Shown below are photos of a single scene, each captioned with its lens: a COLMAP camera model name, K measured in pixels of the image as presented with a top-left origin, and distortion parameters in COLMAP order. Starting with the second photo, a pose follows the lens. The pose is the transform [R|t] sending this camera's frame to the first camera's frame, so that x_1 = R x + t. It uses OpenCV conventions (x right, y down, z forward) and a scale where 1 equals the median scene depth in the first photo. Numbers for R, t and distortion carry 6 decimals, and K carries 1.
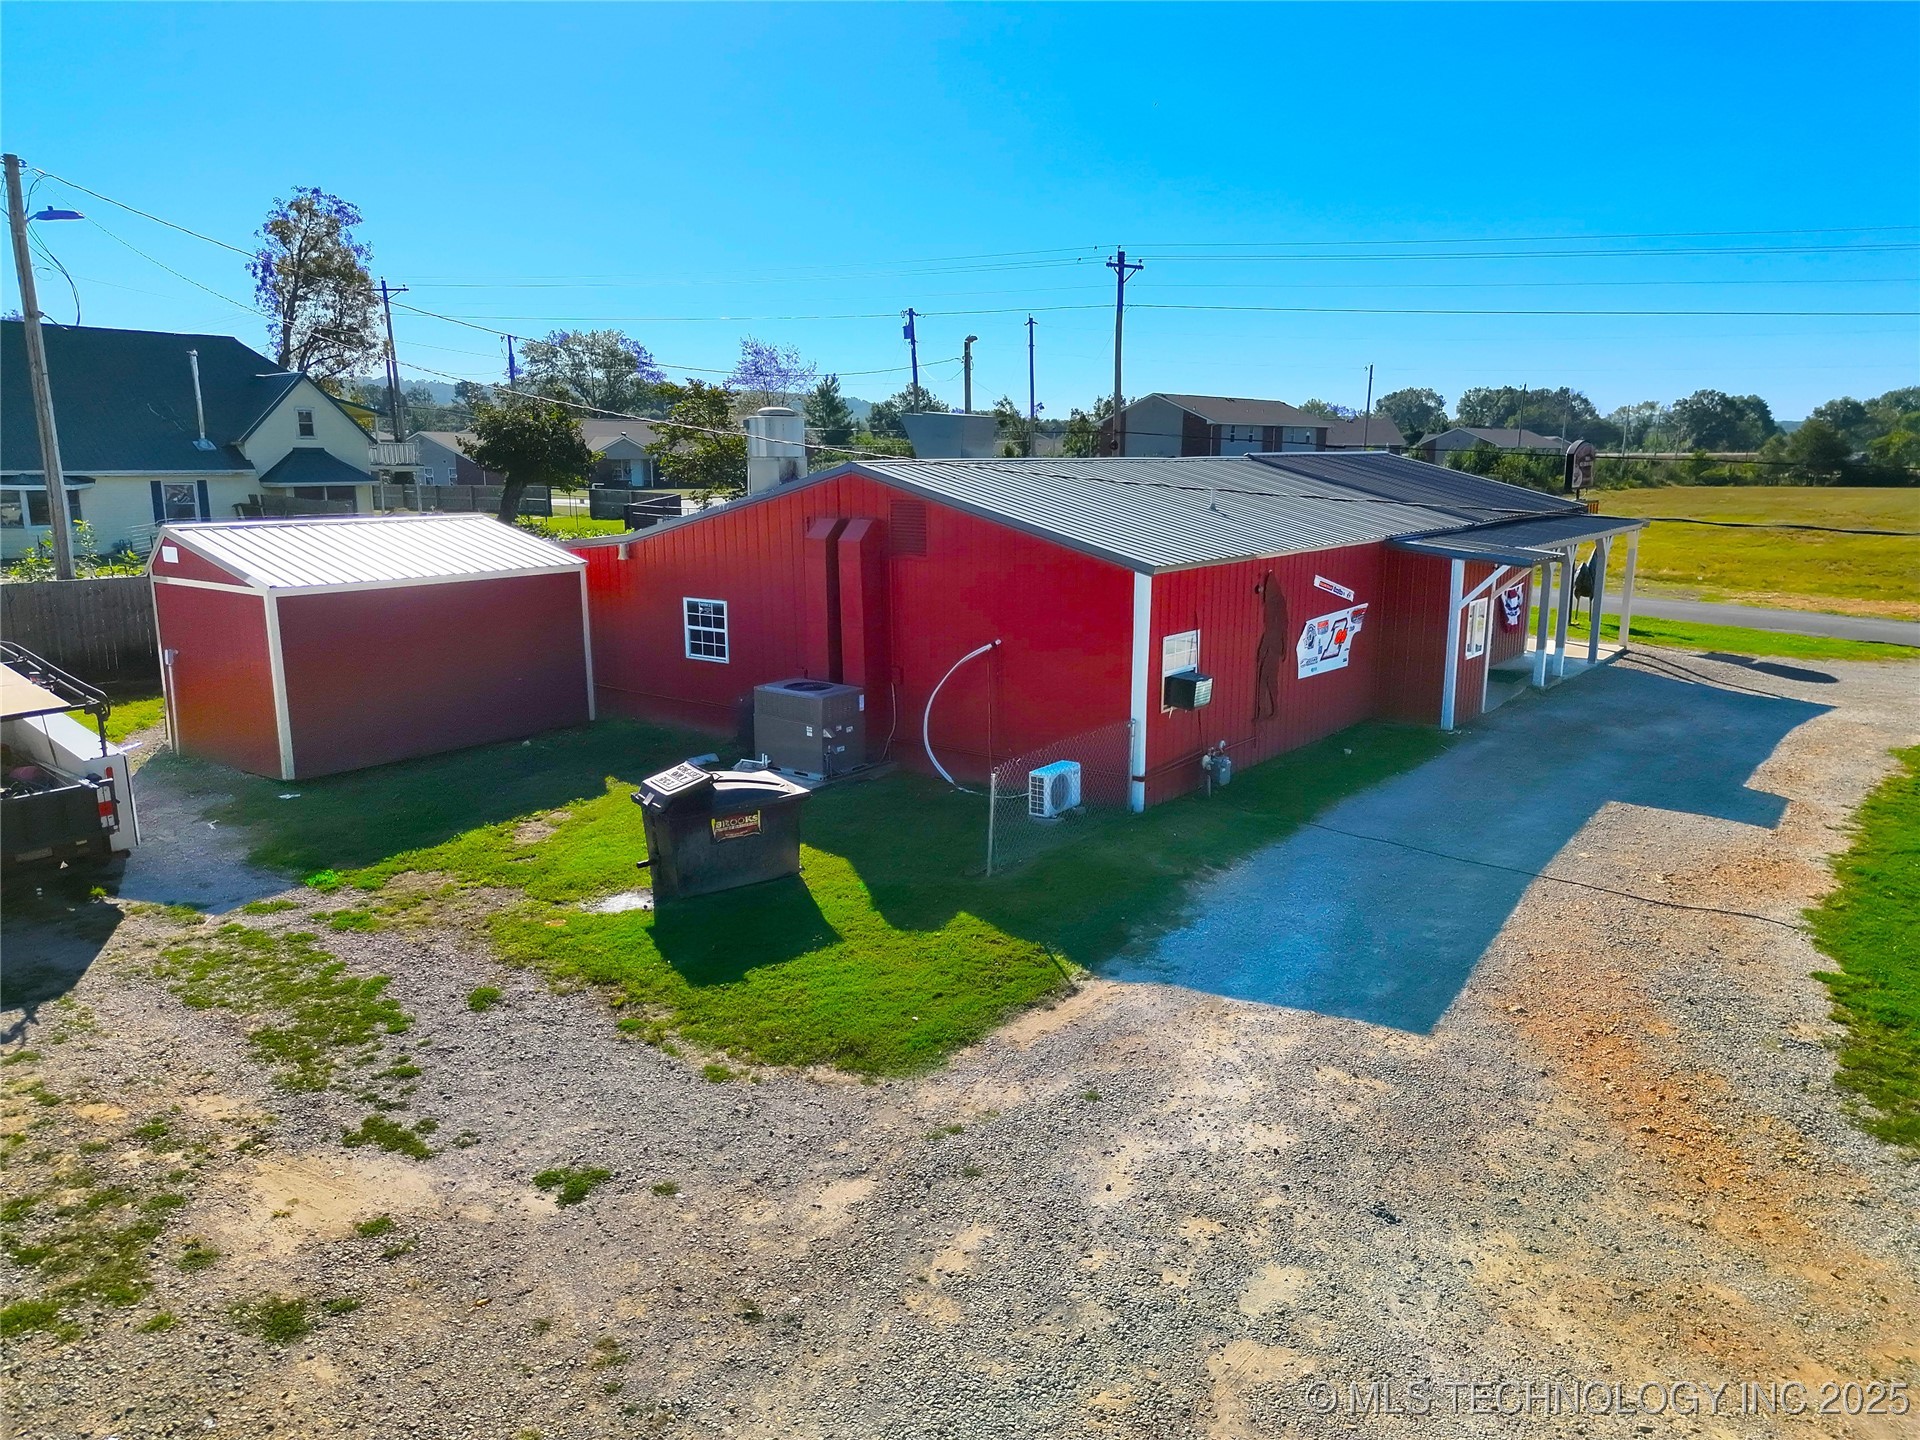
lens RADIAL K [[1349.0, 0, 960.0], [0, 1349.0, 720.0], [0, 0, 1]] dist [0.080711, -0.082943]
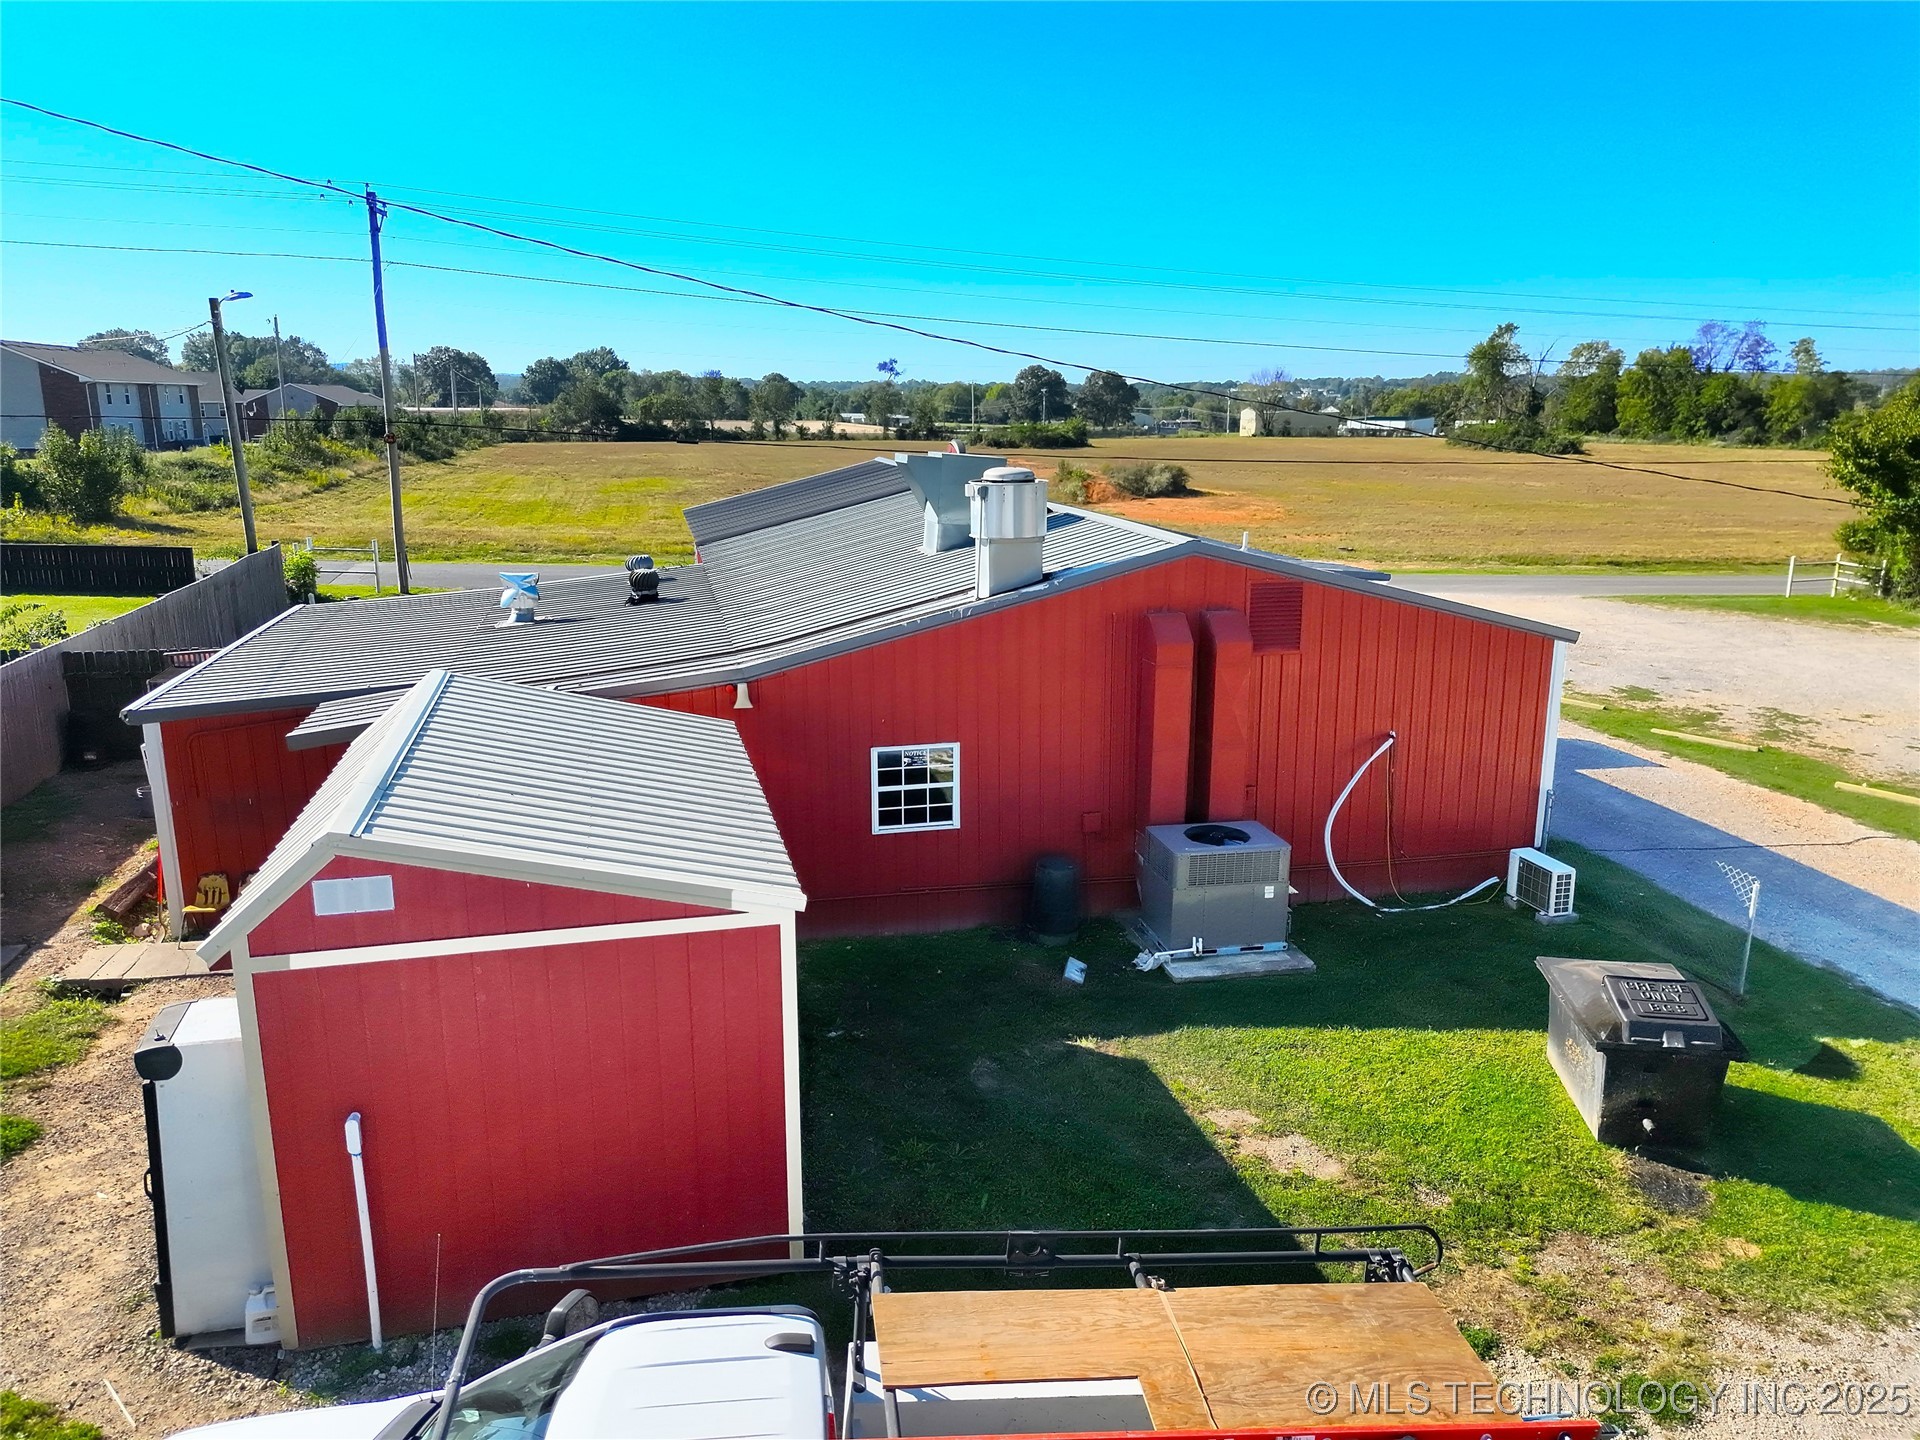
lens RADIAL K [[1349.0, 0, 960.0], [0, 1349.0, 720.0], [0, 0, 1]] dist [0.080711, -0.082943]
pose [[0.641020, -0.175373, 0.747220, -0.658234], [0.148362, 0.983497, 0.103551, -0.163060], [-0.753048, 0.044481, 0.656460, 0.512100]]
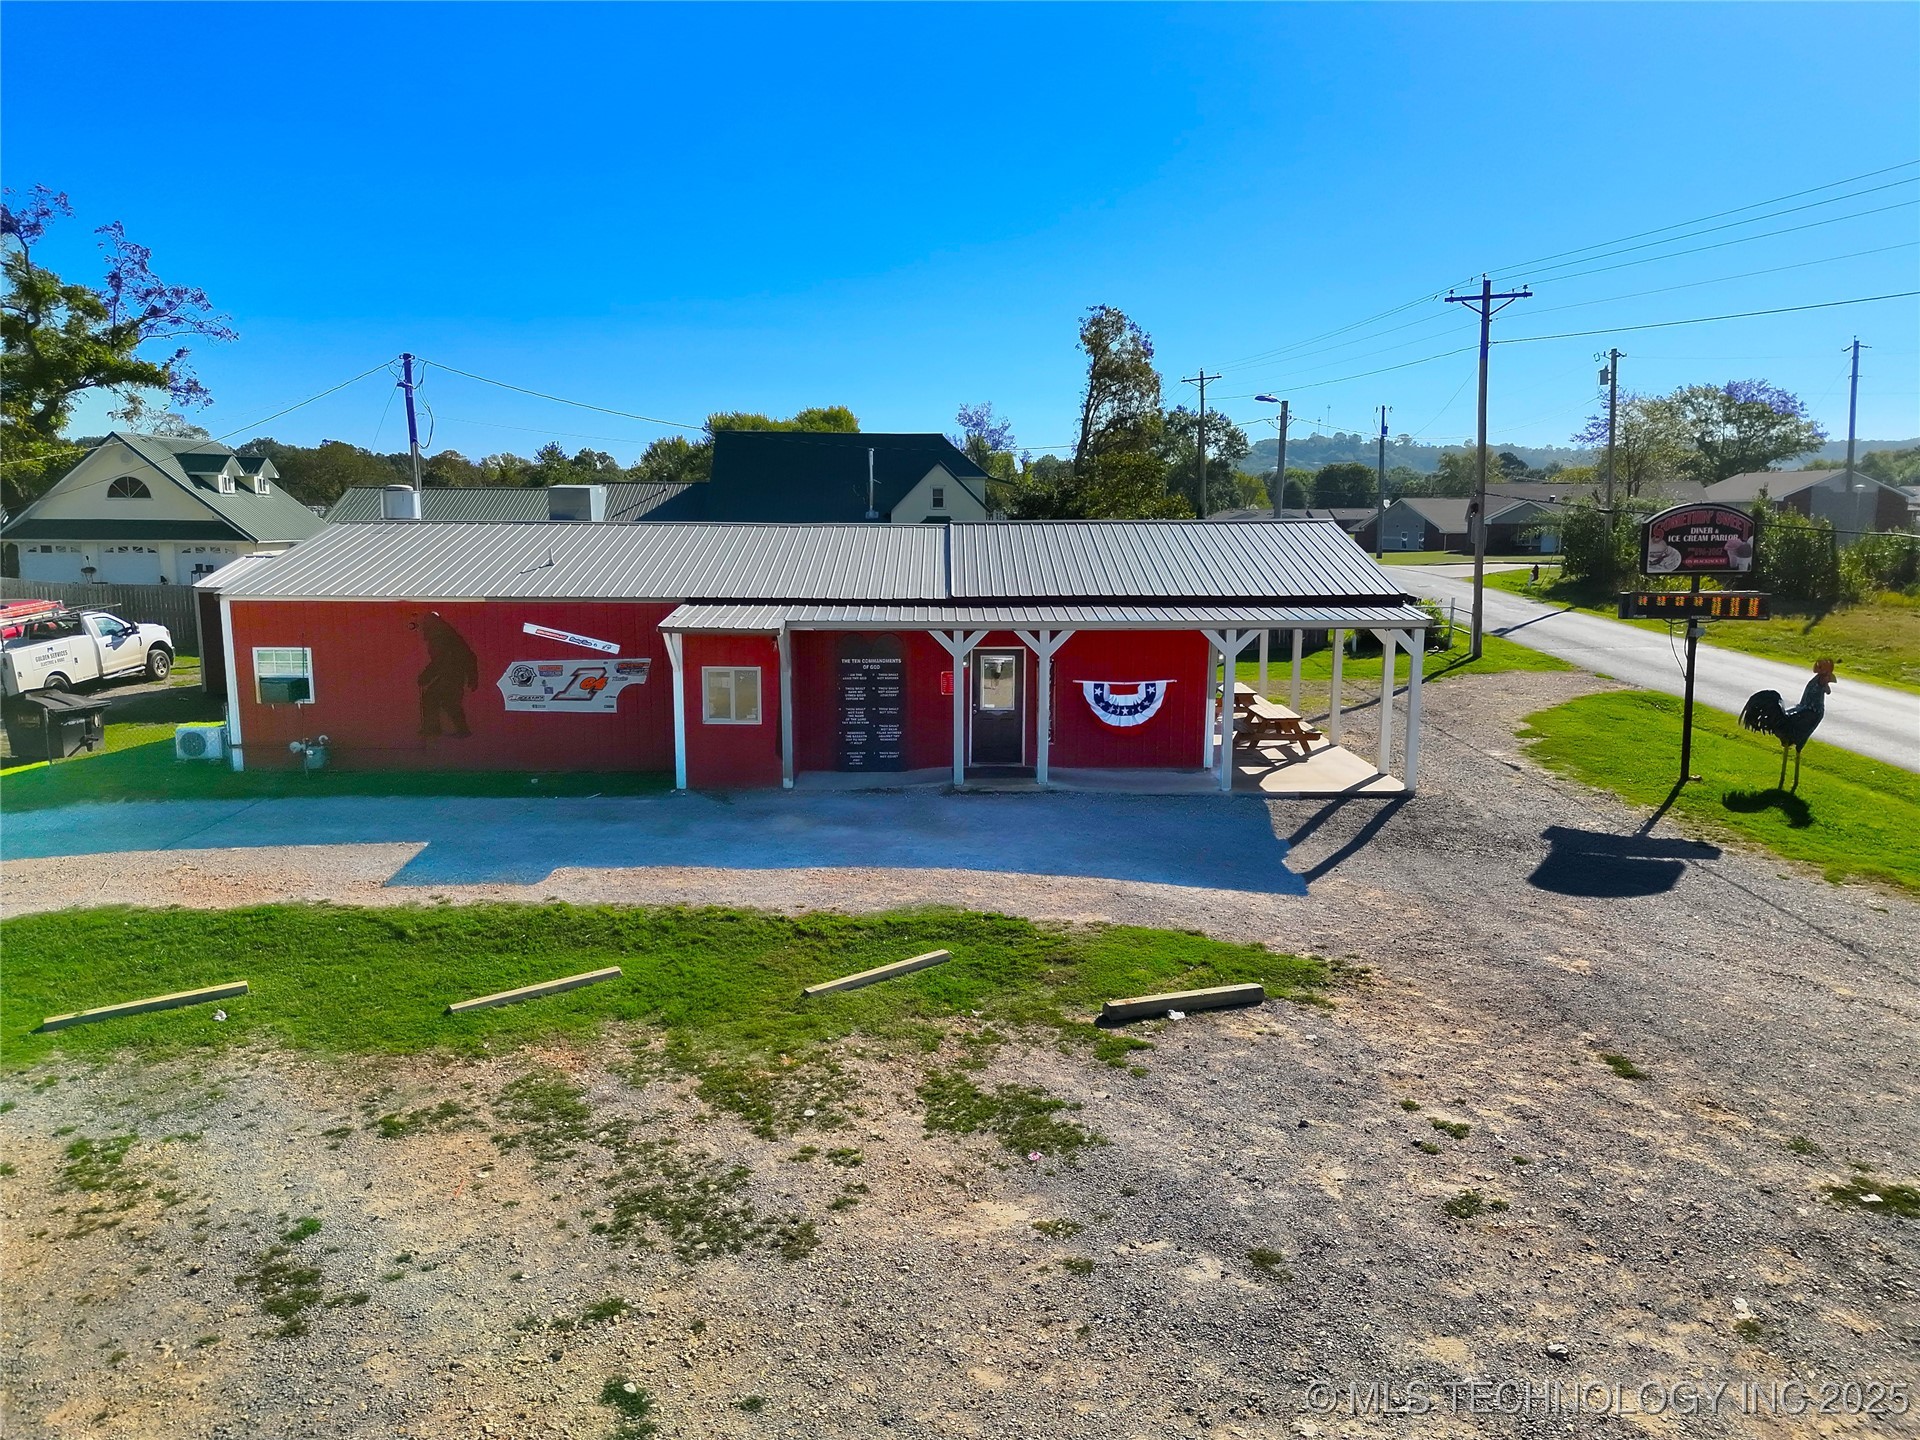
lens RADIAL K [[1349.0, 0, 960.0], [0, 1349.0, 720.0], [0, 0, 1]] dist [0.080711, -0.082943]
pose [[0.612458, 0.120210, -0.781309, 1.306023], [-0.156140, 0.987294, 0.029507, -0.109551], [0.774929, 0.103922, 0.623446, 0.537290]]
